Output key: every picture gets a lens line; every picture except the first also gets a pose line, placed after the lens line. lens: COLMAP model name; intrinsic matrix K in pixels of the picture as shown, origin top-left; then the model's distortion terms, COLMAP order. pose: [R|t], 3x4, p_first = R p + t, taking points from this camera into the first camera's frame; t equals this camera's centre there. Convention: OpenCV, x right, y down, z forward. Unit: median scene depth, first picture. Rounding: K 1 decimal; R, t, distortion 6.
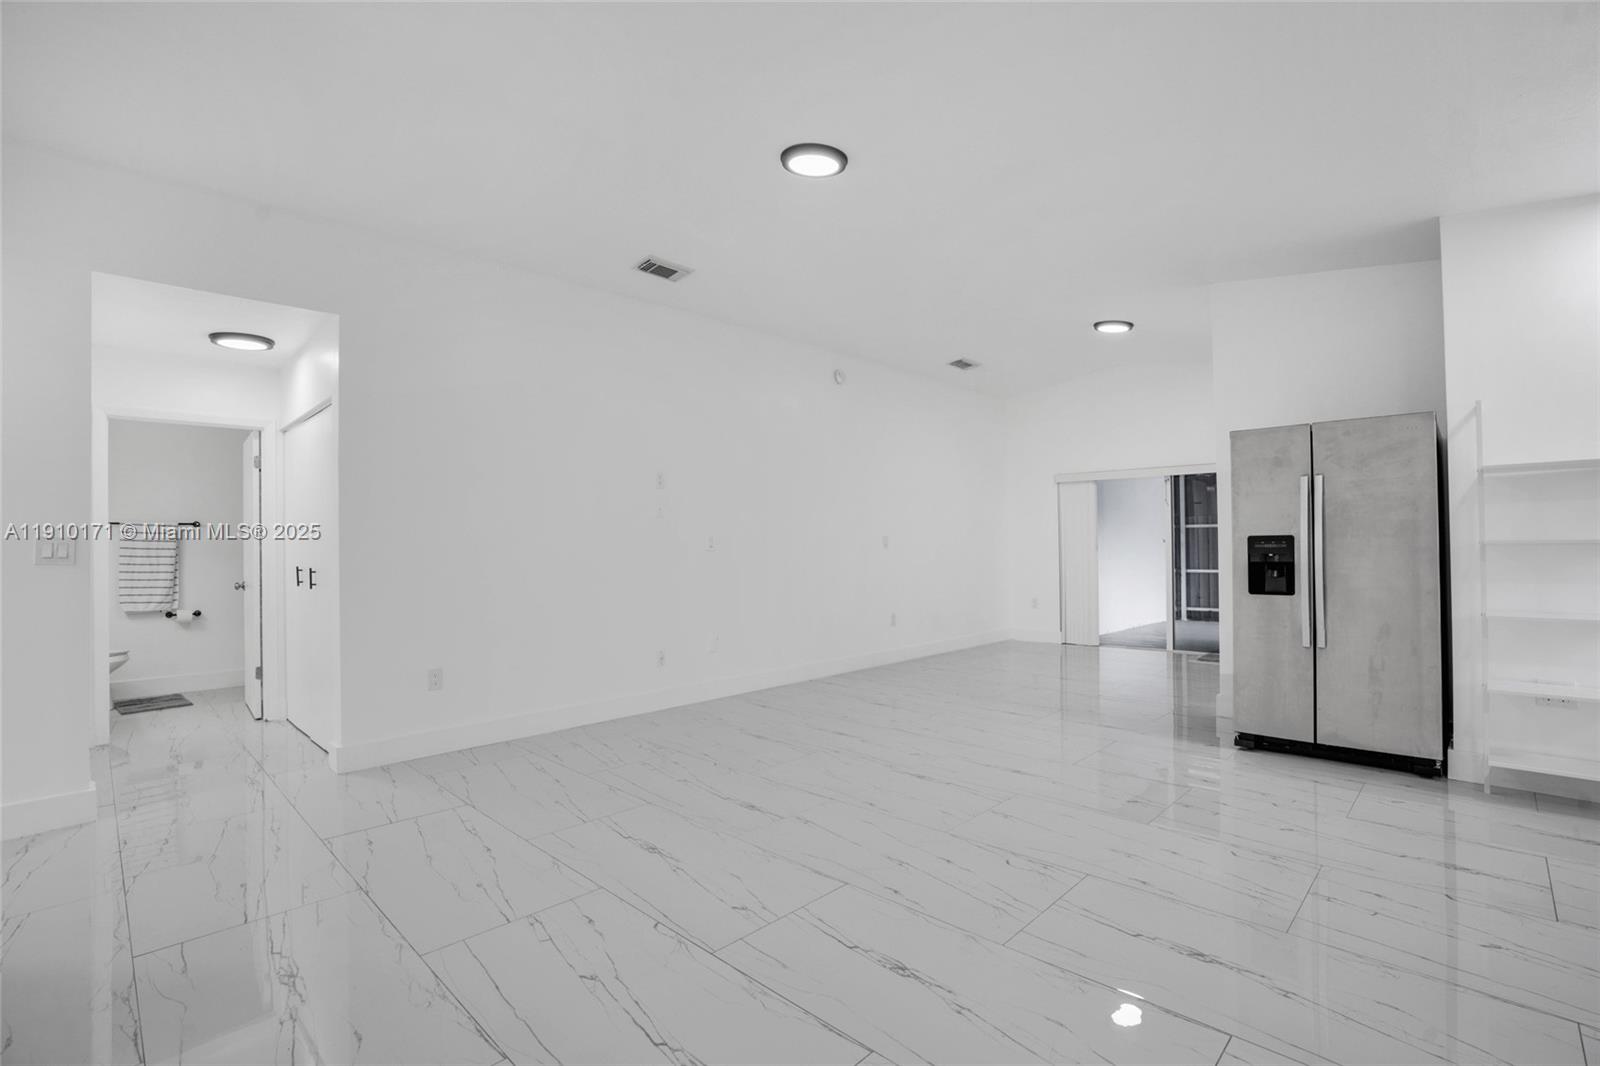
lens RADIAL K [[726.1, 0, 793.3], [0, 726.1, 548.6], [0, 0, 1]] dist [0.022086, -0.000224]
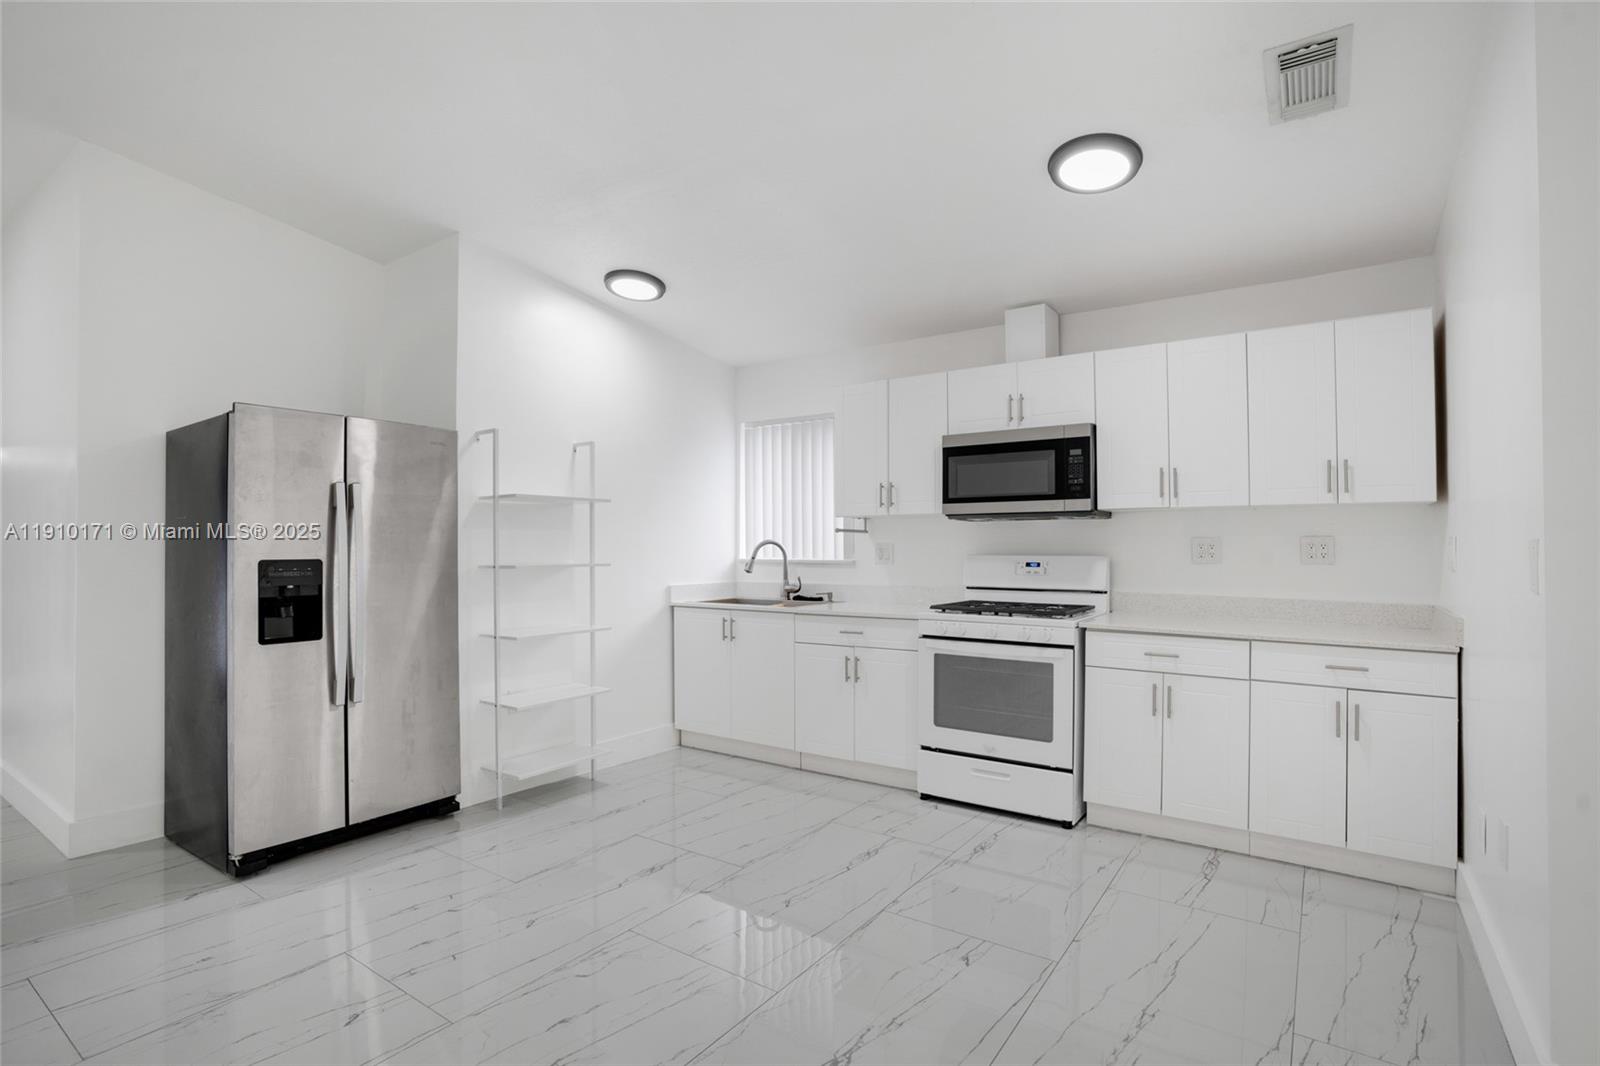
lens RADIAL K [[784.1, 0, 810.4], [0, 784.1, 539.3], [0, 0, 1]] dist [-0.005326, 0.002872]
pose [[-0.198857, 0.011740, 0.979958, -0.237811], [-0.007168, 0.999884, -0.013434, -0.037633], [-0.980002, -0.009696, -0.198749, 0.795108]]
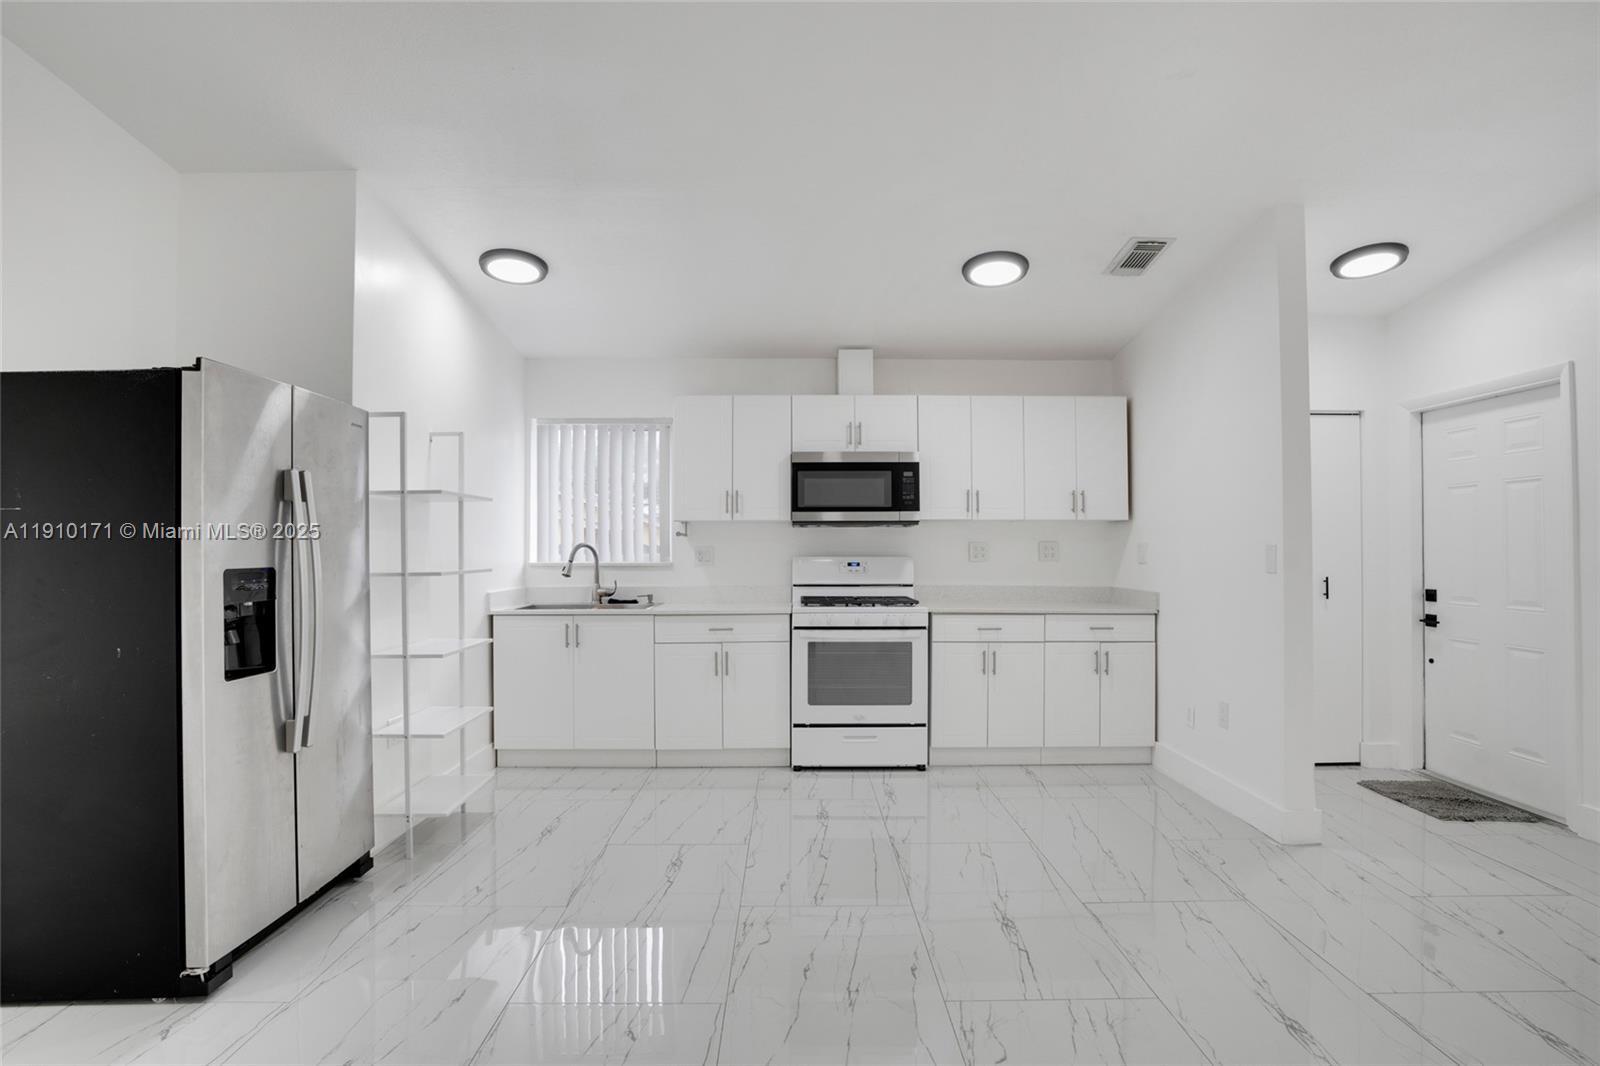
lens RADIAL K [[784.1, 0, 834.8], [0, 784.1, 543.9], [0, 0, 1]] dist [-0.005326, 0.002872]
pose [[-0.724089, 0.008451, 0.689655, -0.084012], [-0.001189, 0.999908, -0.013500, -0.034980], [-0.689706, -0.010595, -0.724012, 1.346754]]
